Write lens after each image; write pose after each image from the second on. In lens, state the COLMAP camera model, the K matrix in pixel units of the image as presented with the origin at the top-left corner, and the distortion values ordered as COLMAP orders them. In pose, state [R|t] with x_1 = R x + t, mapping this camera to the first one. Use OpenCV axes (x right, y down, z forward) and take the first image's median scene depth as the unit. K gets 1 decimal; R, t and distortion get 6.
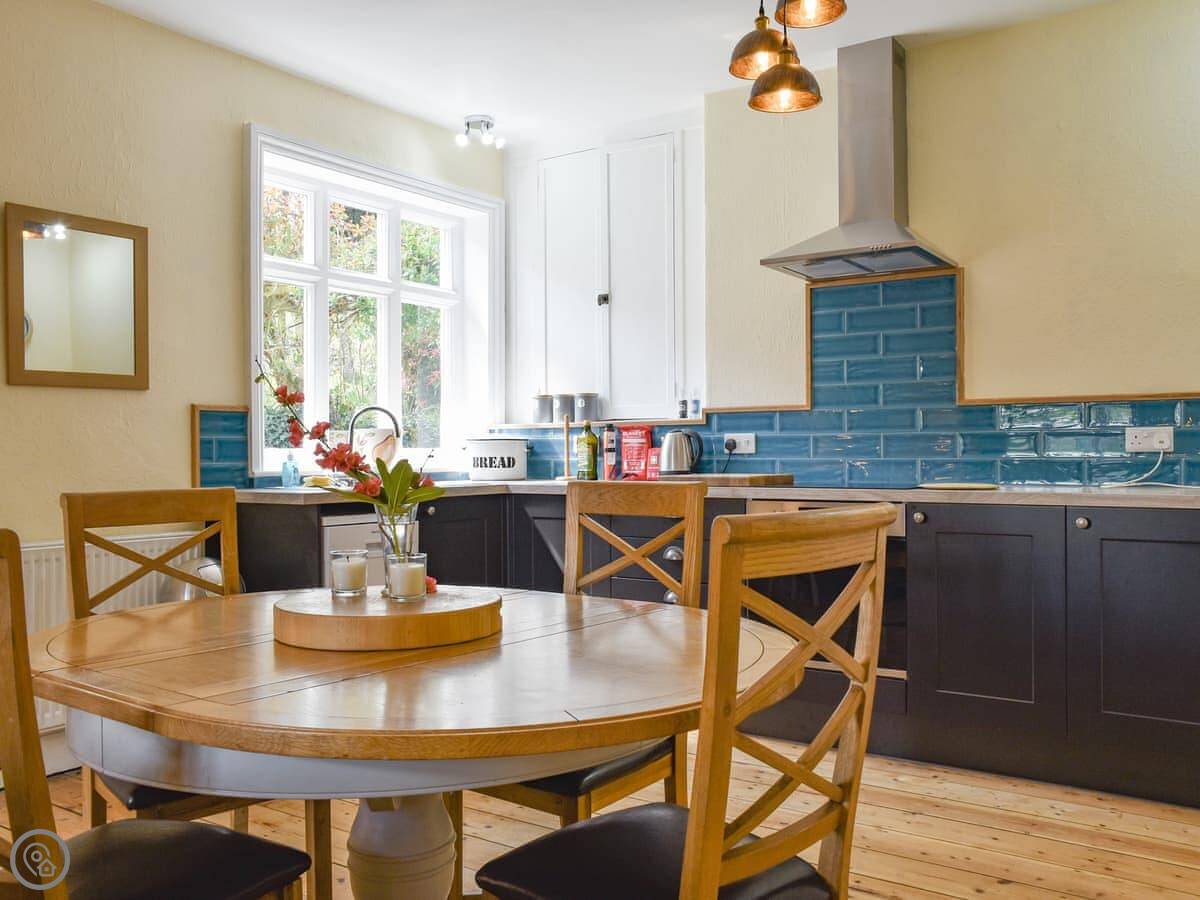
lens RADIAL K [[1095.0, 0, 600.8], [0, 1095.0, 439.5], [0, 0, 1]] dist [-0.056267, 0.105860]
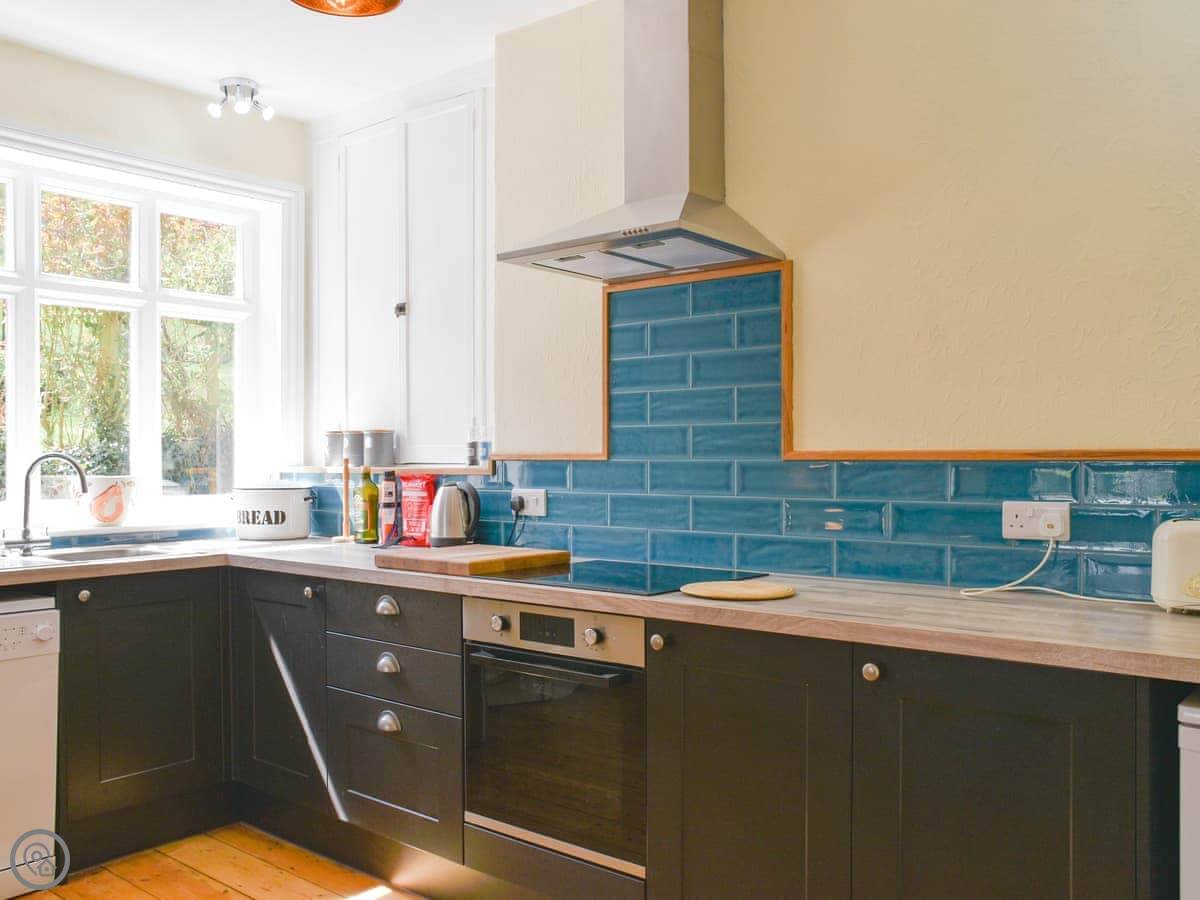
lens RADIAL K [[1095.0, 0, 590.2], [0, 1095.0, 459.8], [0, 0, 1]] dist [-0.056267, 0.105860]
pose [[0.995116, 0.001701, -0.098695, 0.242368], [-0.000074, 0.999864, 0.016482, -0.037578], [0.098710, -0.016394, 0.994981, 0.261911]]
